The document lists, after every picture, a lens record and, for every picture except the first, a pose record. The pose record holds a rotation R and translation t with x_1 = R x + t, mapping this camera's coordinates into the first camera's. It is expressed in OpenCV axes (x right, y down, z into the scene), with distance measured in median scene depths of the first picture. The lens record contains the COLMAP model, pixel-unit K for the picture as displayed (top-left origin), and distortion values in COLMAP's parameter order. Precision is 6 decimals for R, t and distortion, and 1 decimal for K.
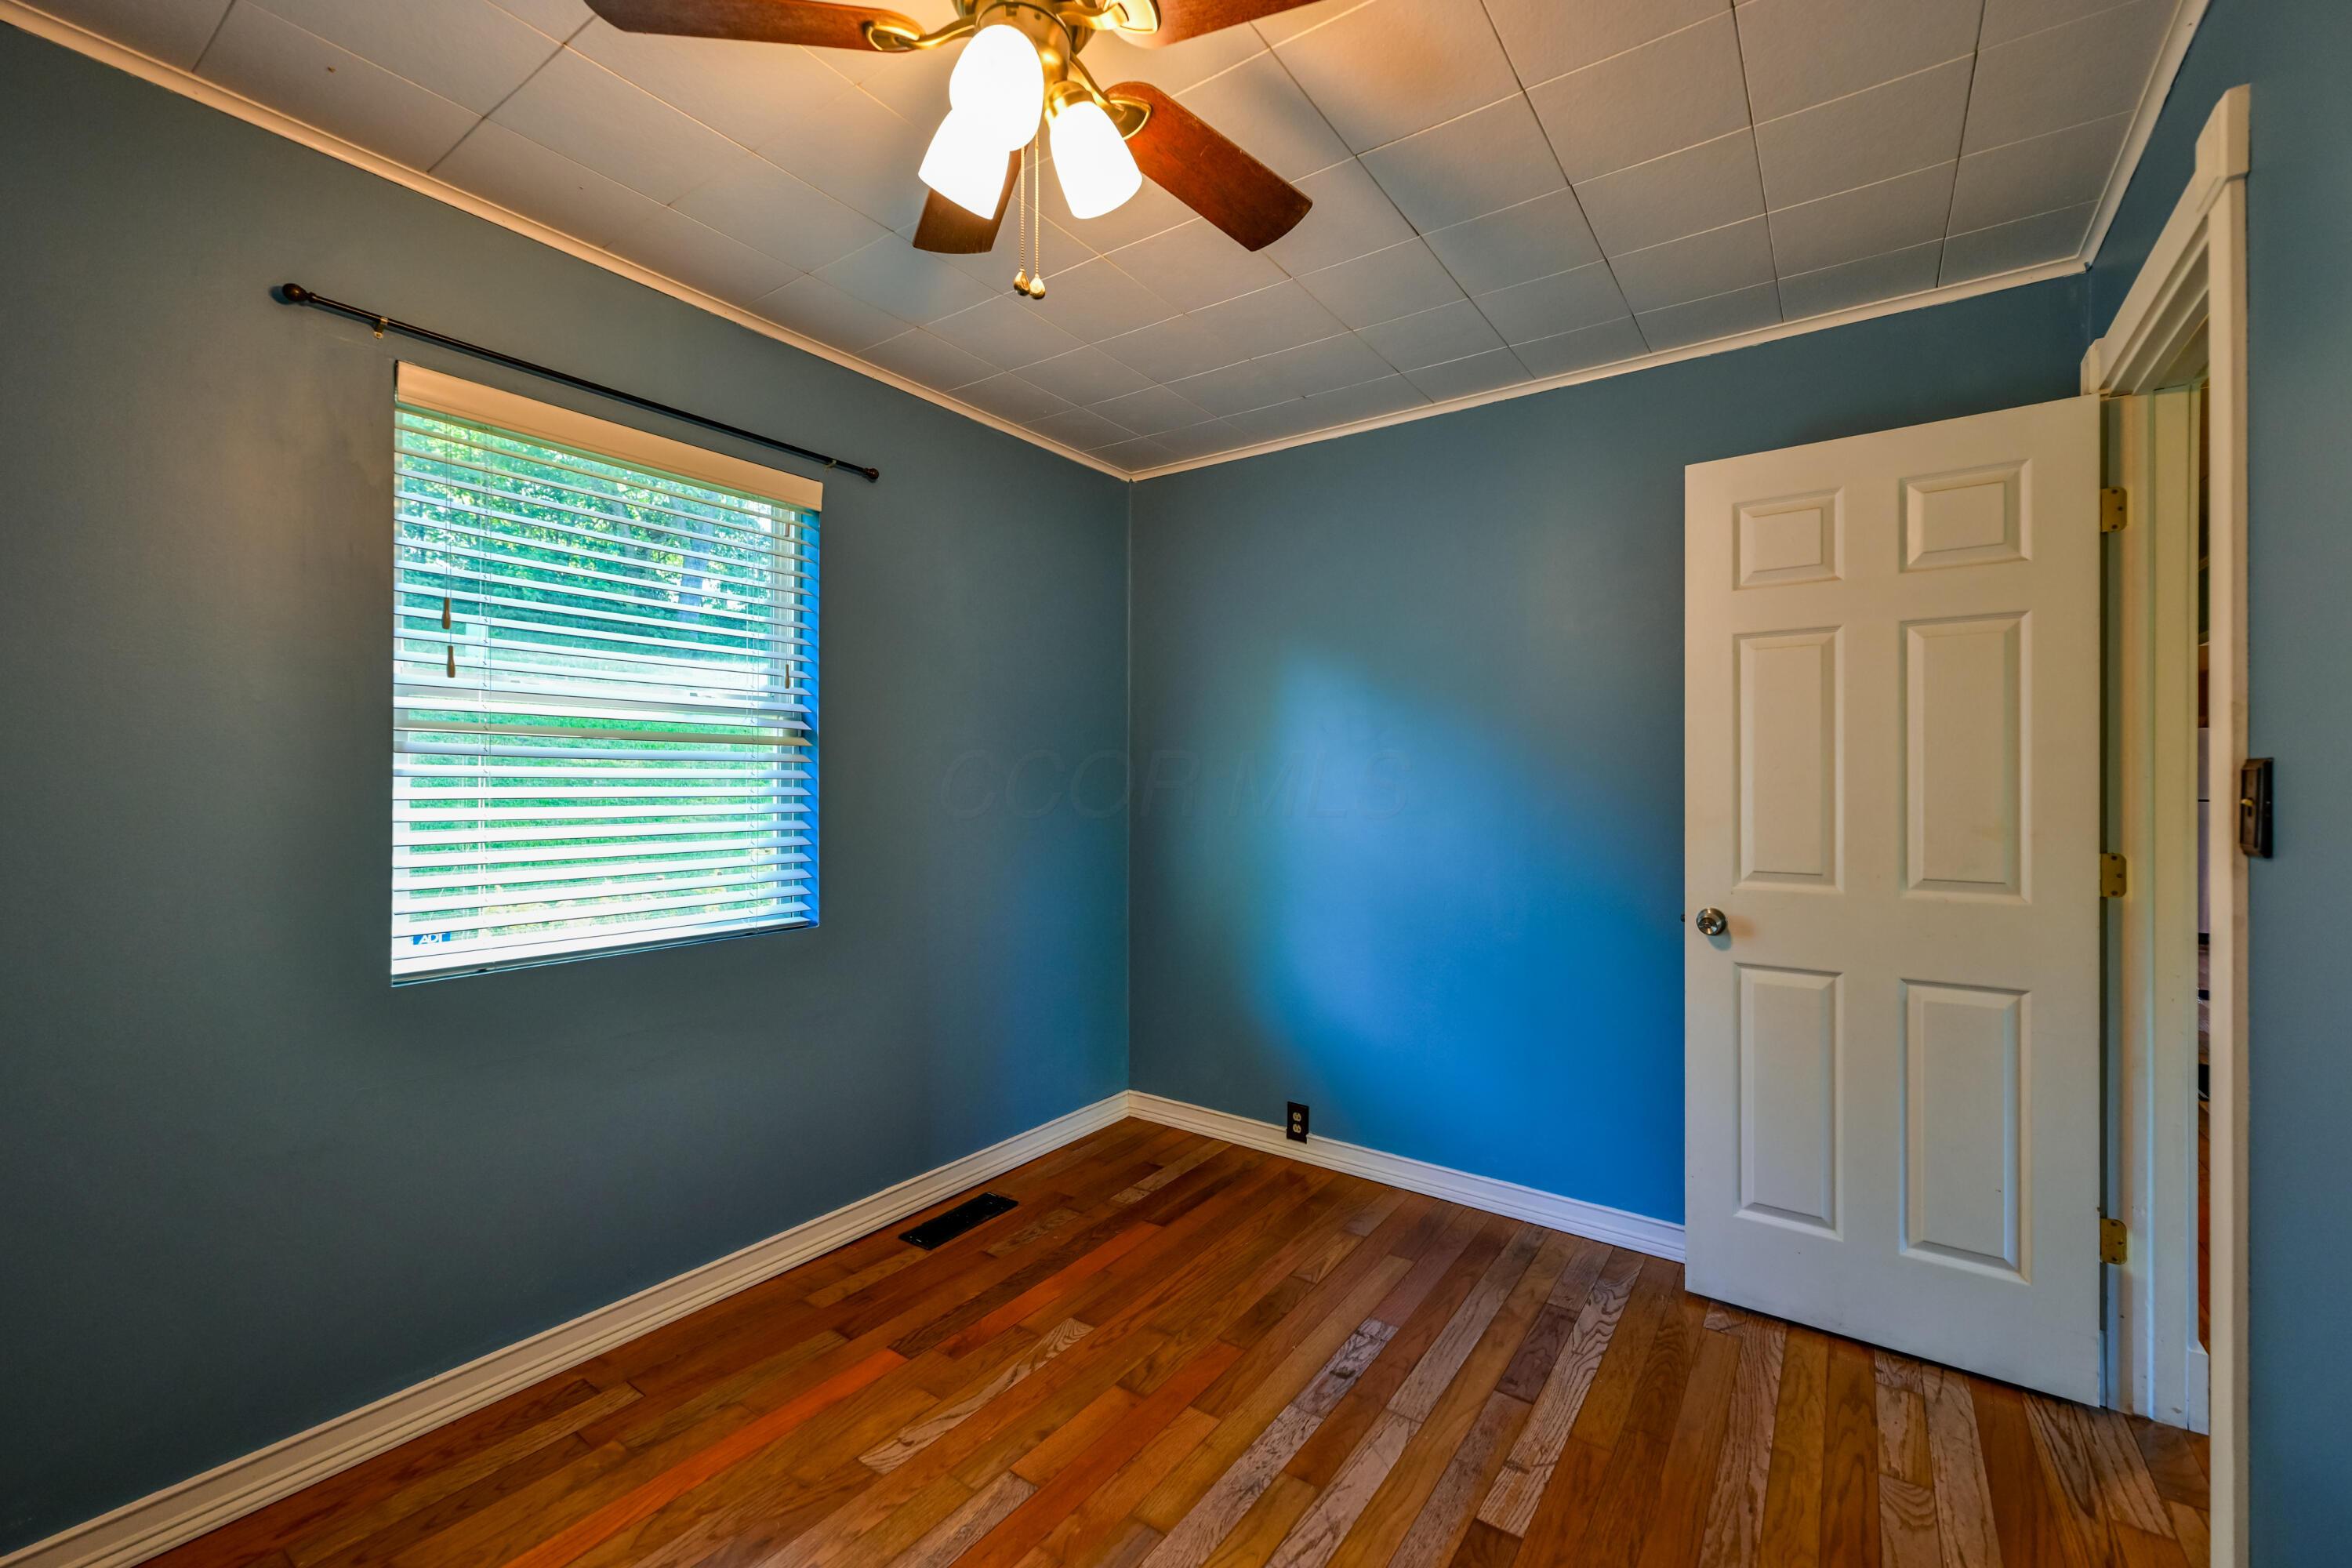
lens RADIAL K [[969.0, 0, 1222.9], [0, 969.0, 774.5], [0, 0, 1]] dist [-0.002370, 0.000509]
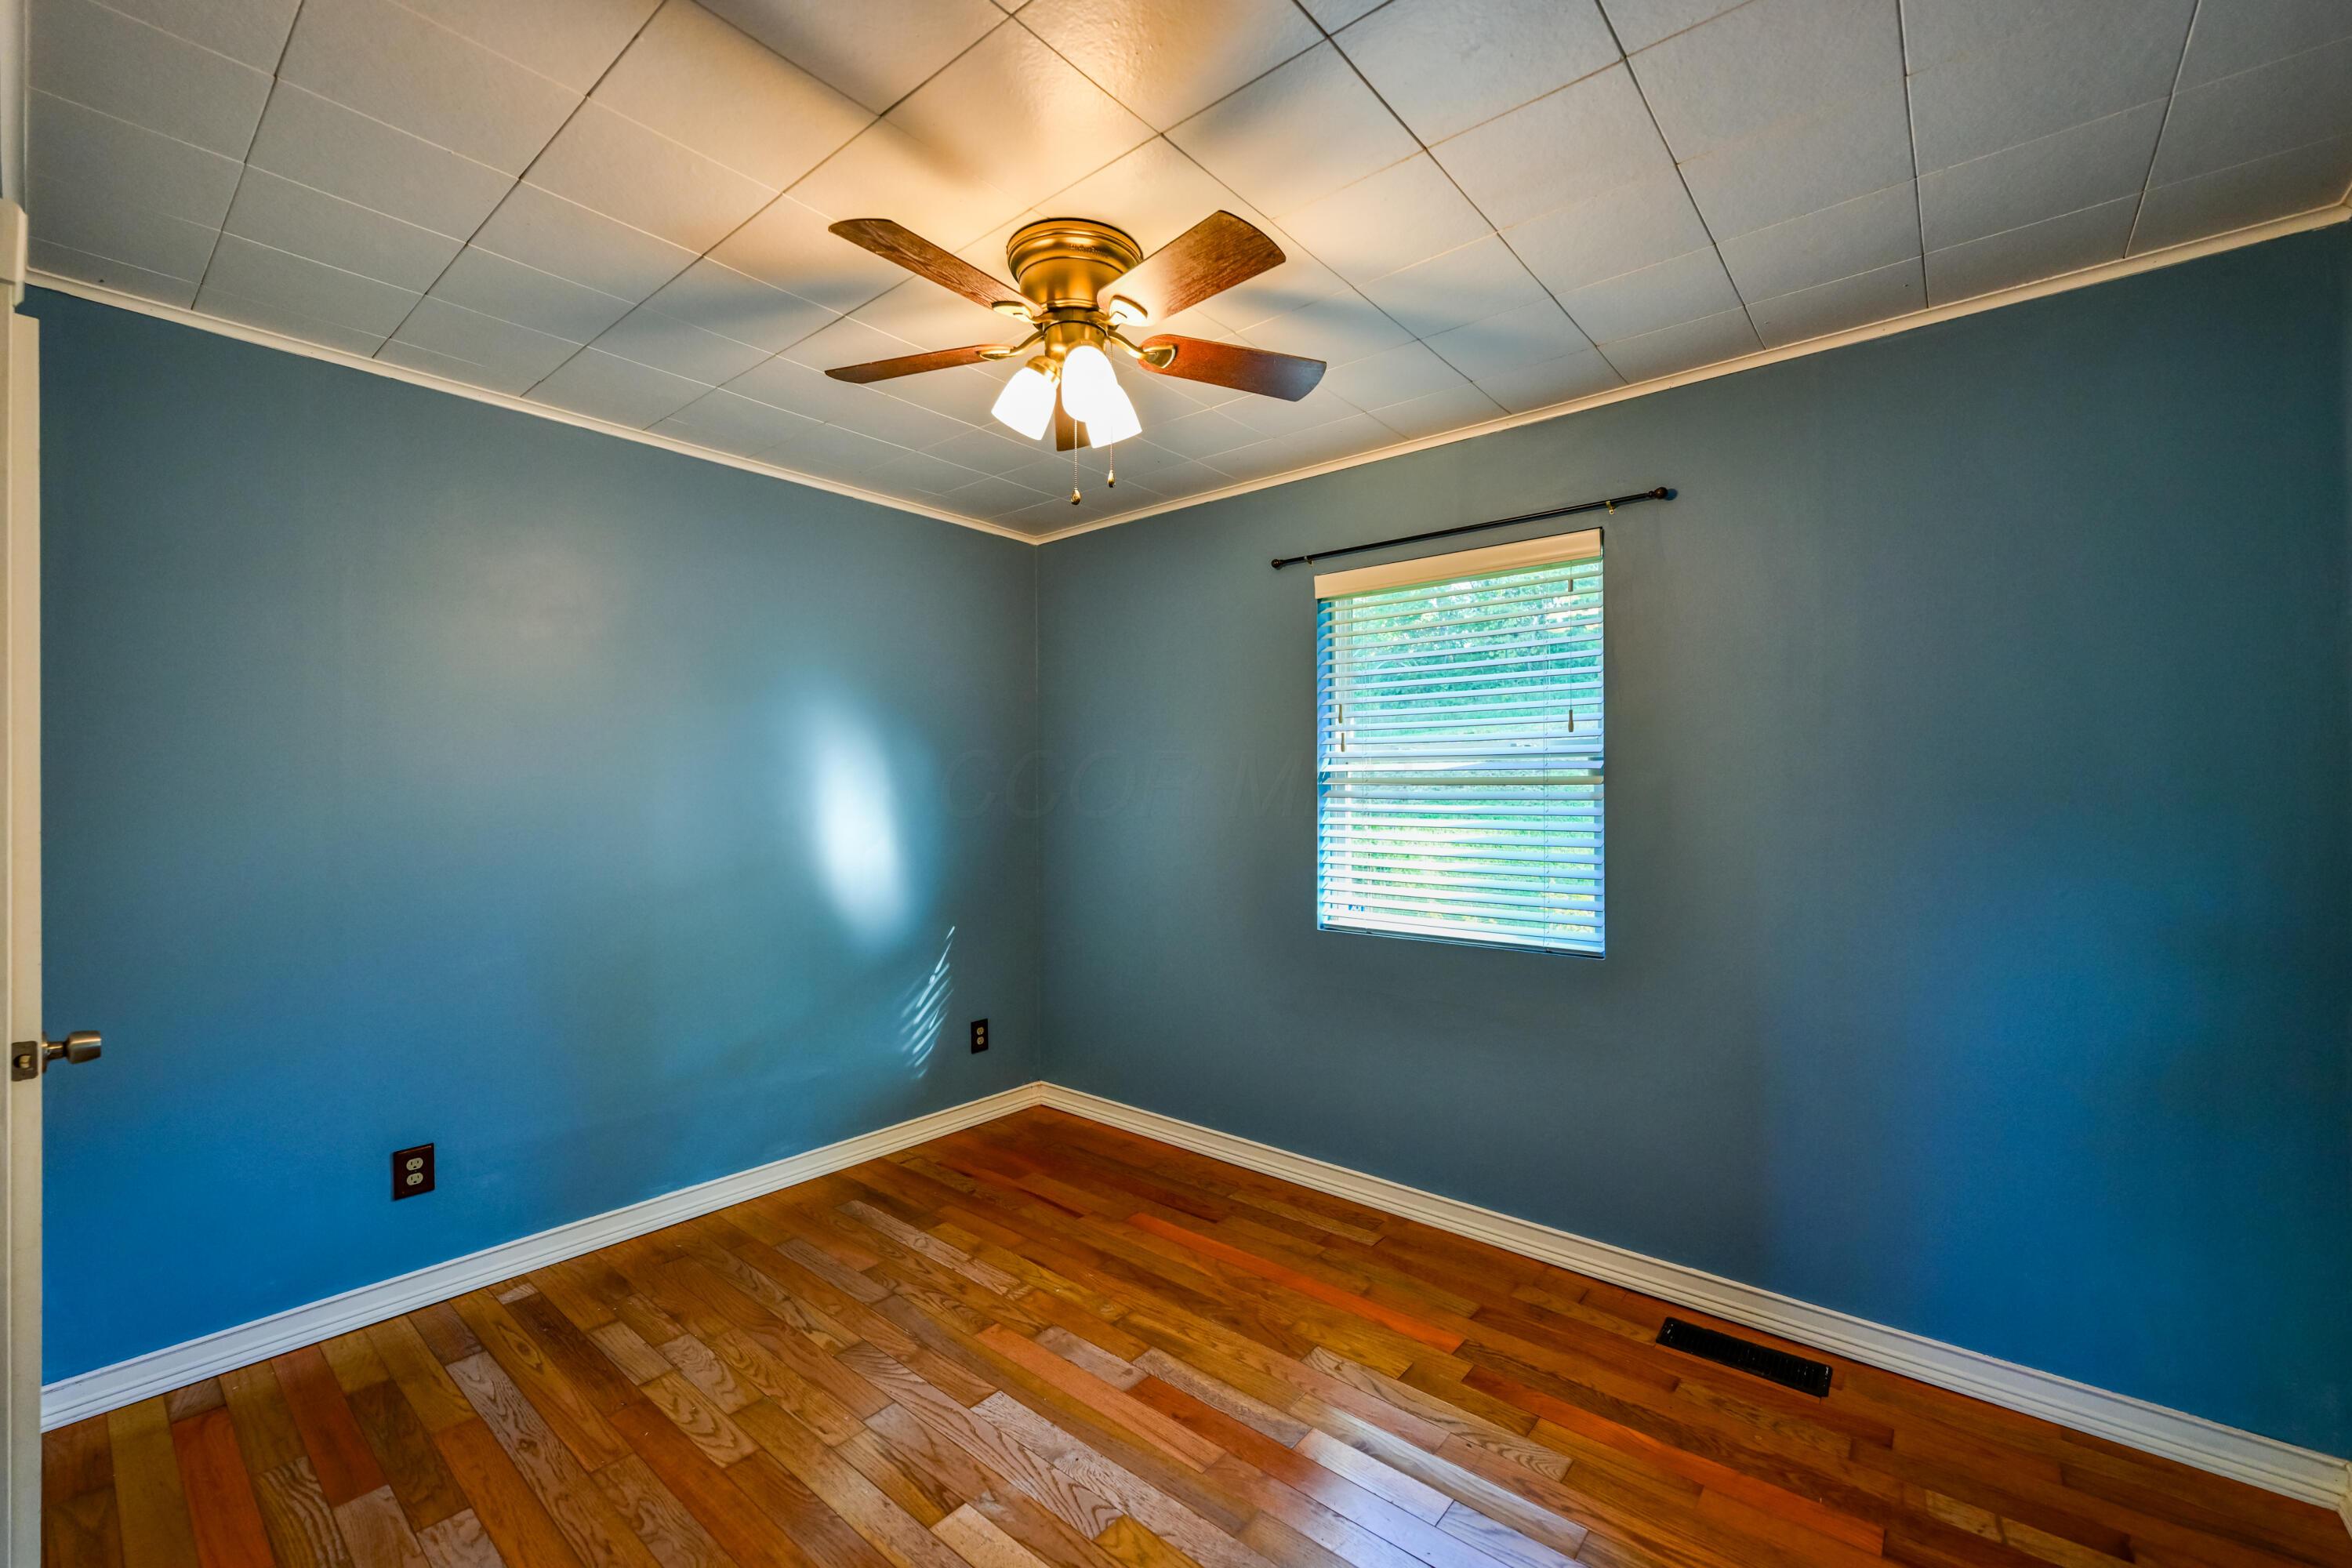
lens RADIAL K [[969.0, 0, 1218.8], [0, 969.0, 776.3], [0, 0, 1]] dist [-0.002370, 0.000509]
pose [[-0.097941, -0.013229, -0.995104, 0.709217], [0.006355, 0.999883, -0.013918, -0.028217], [0.995172, -0.007687, -0.097845, 0.760813]]
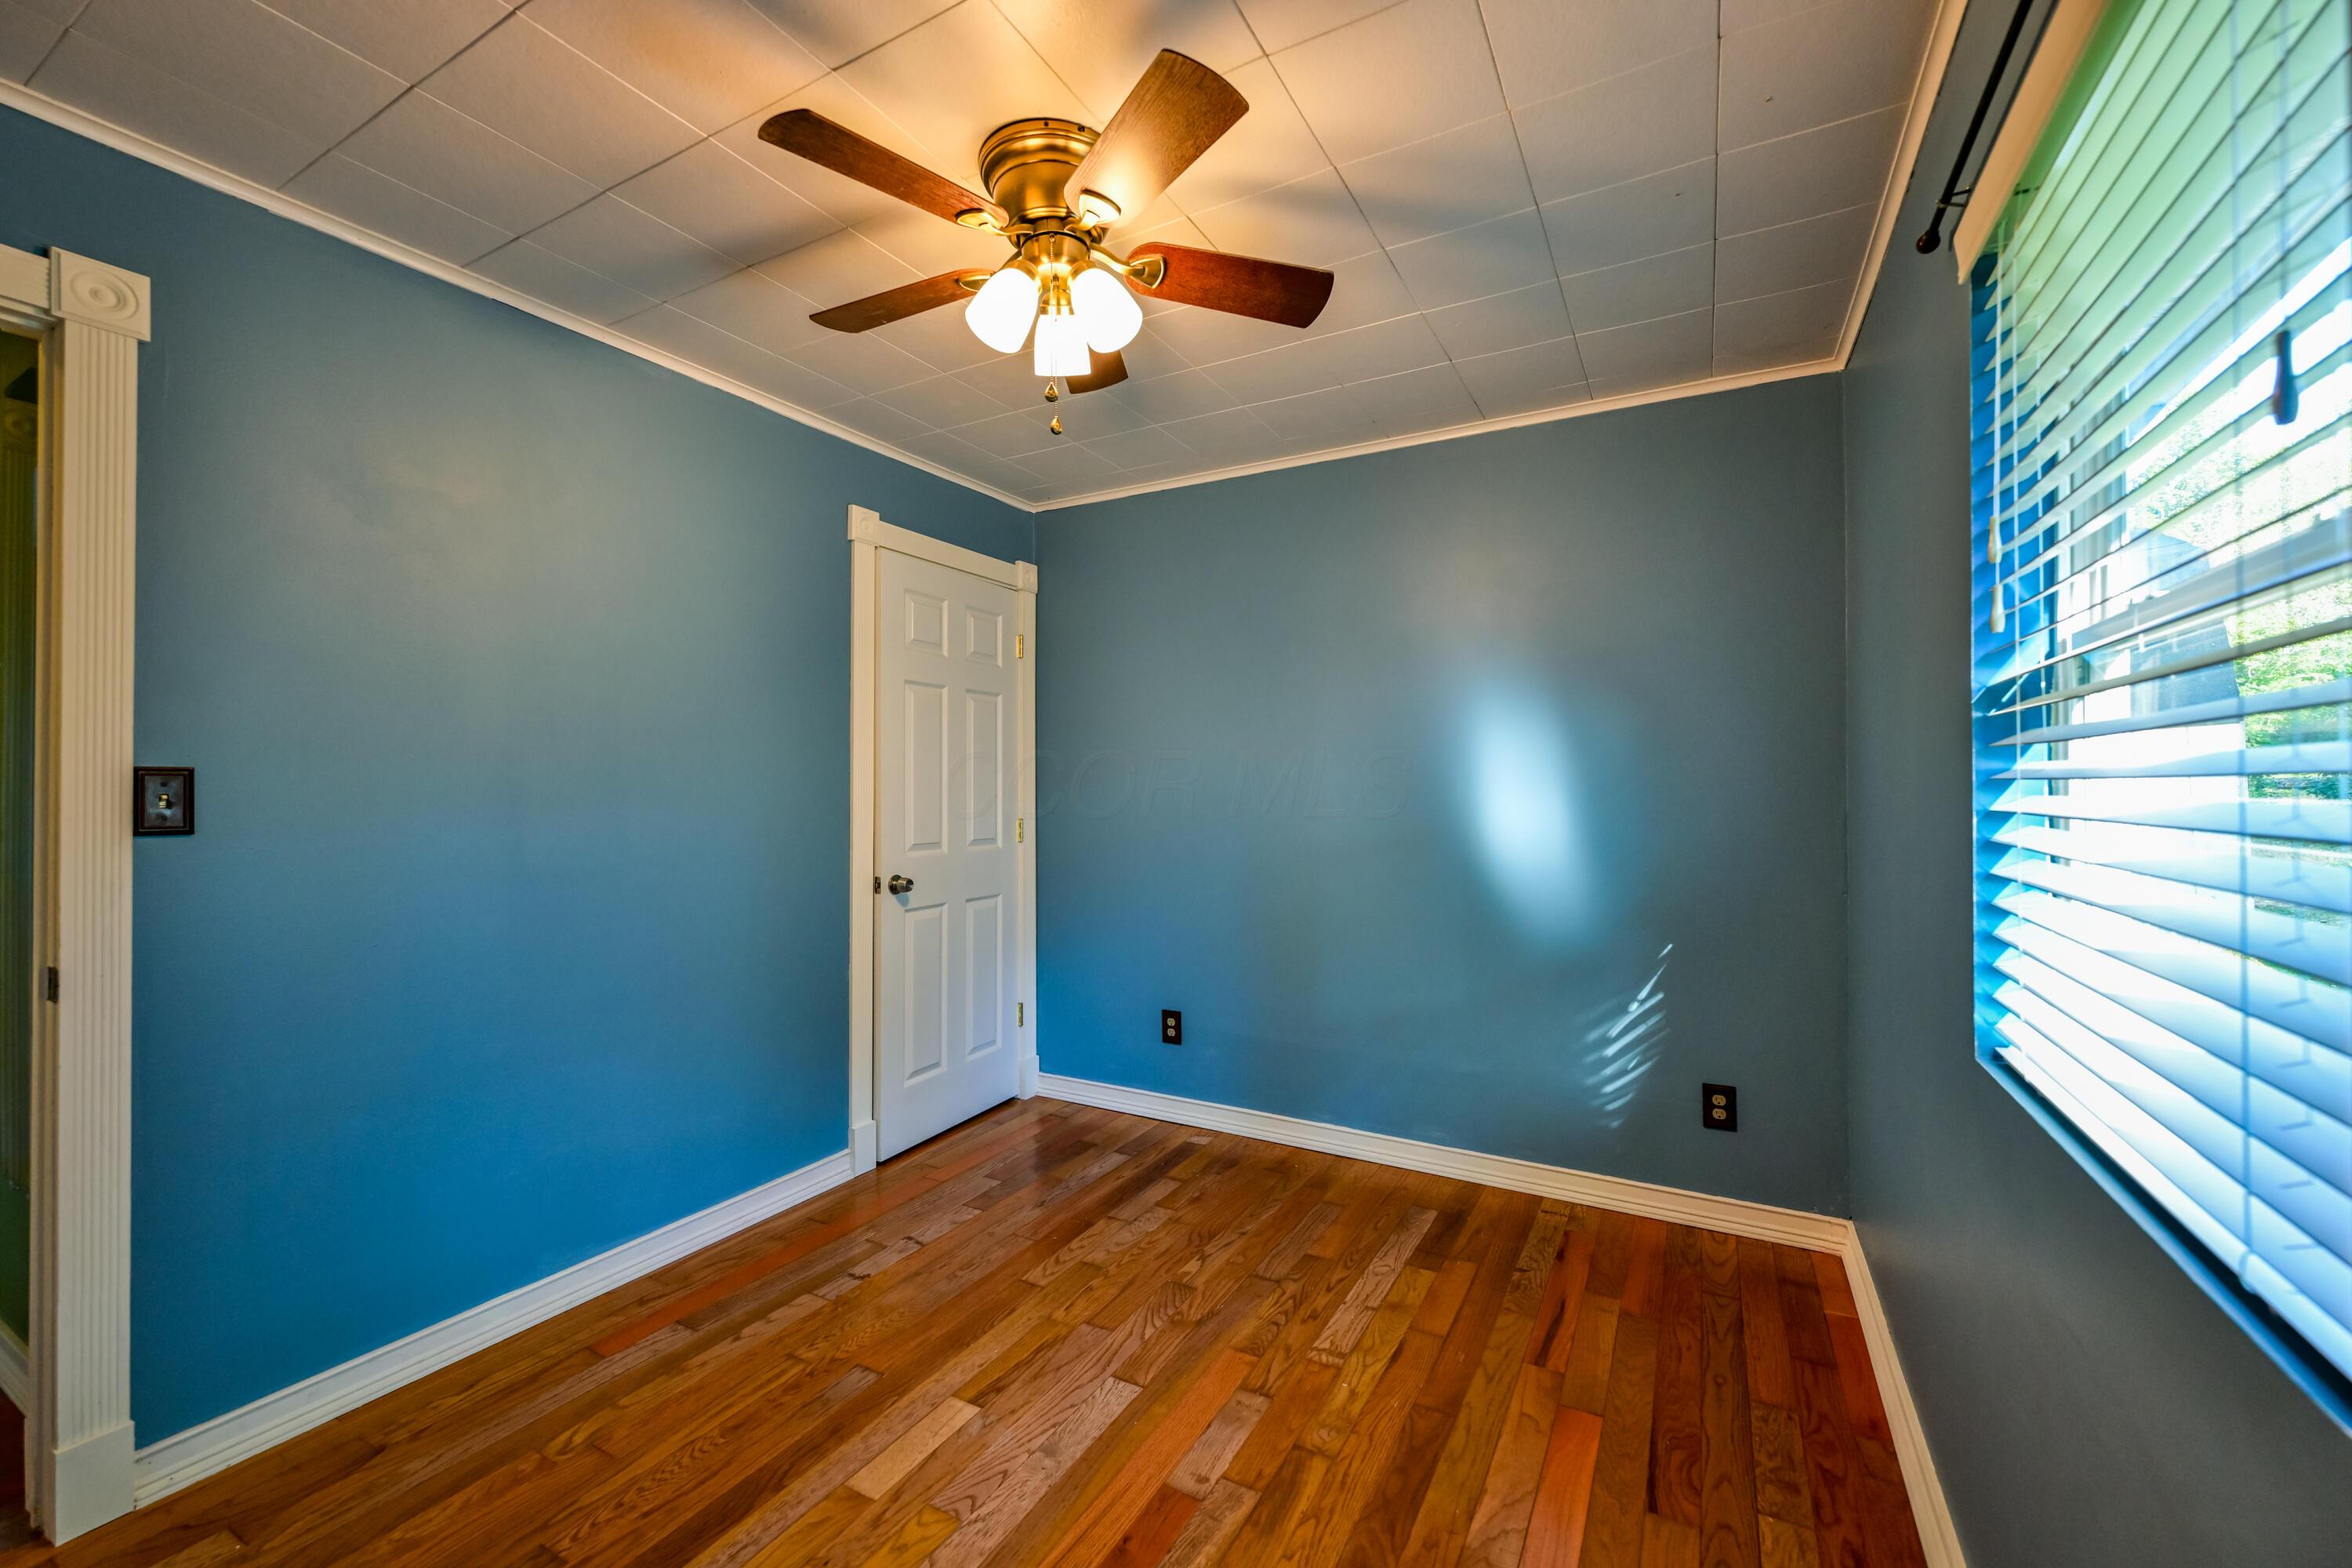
lens RADIAL K [[969.0, 0, 1133.5], [0, 969.0, 785.9], [0, 0, 1]] dist [-0.002370, 0.000509]
pose [[-0.999096, -0.001105, -0.042491, -0.147548], [-0.000845, 0.999981, -0.006140, 0.010167], [0.042497, -0.006098, -0.999078, 1.323478]]
